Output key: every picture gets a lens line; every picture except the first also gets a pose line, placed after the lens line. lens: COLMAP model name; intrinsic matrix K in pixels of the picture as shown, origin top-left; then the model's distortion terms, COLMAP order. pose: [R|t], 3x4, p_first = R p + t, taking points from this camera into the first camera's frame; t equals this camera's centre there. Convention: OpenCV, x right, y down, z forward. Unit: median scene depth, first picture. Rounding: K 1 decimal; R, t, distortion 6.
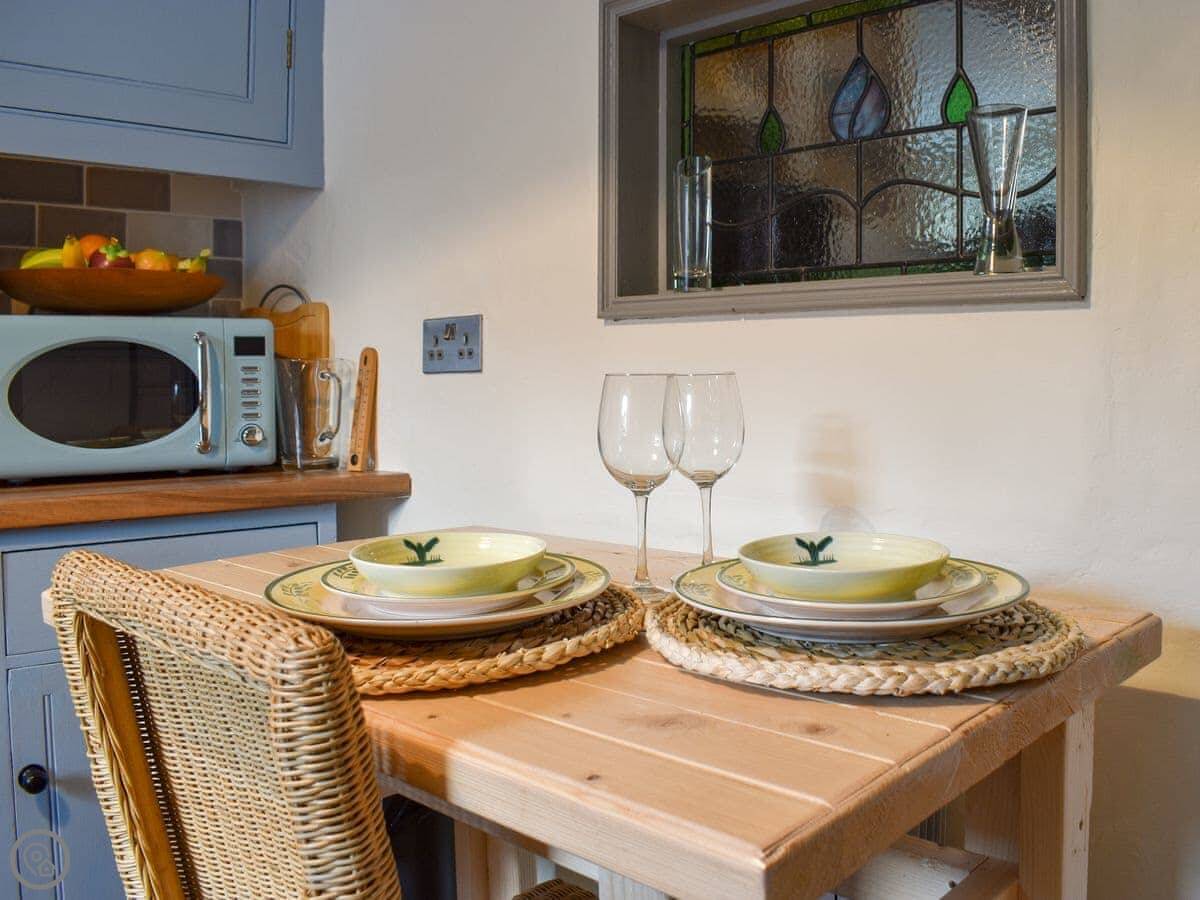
lens RADIAL K [[1075.1, 0, 598.2], [0, 1075.1, 430.6], [0, 0, 1]] dist [-0.098489, 0.001767]
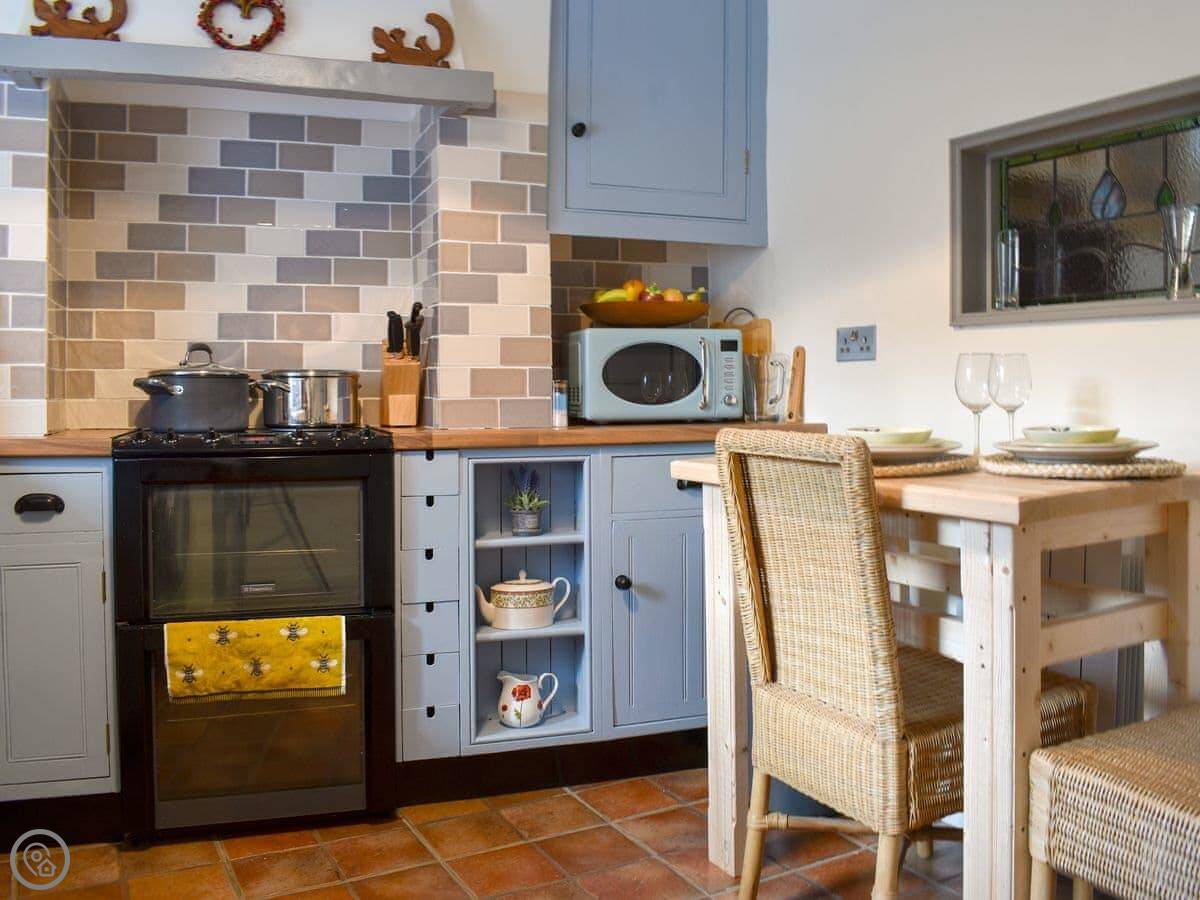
lens RADIAL K [[1075.1, 0, 598.2], [0, 1075.1, 430.6], [0, 0, 1]] dist [-0.098489, 0.001767]
pose [[0.956535, 0.008082, -0.291506, -0.036414], [-0.010998, 0.999905, -0.008366, 0.073043], [0.291410, 0.011208, 0.956533, -0.697401]]
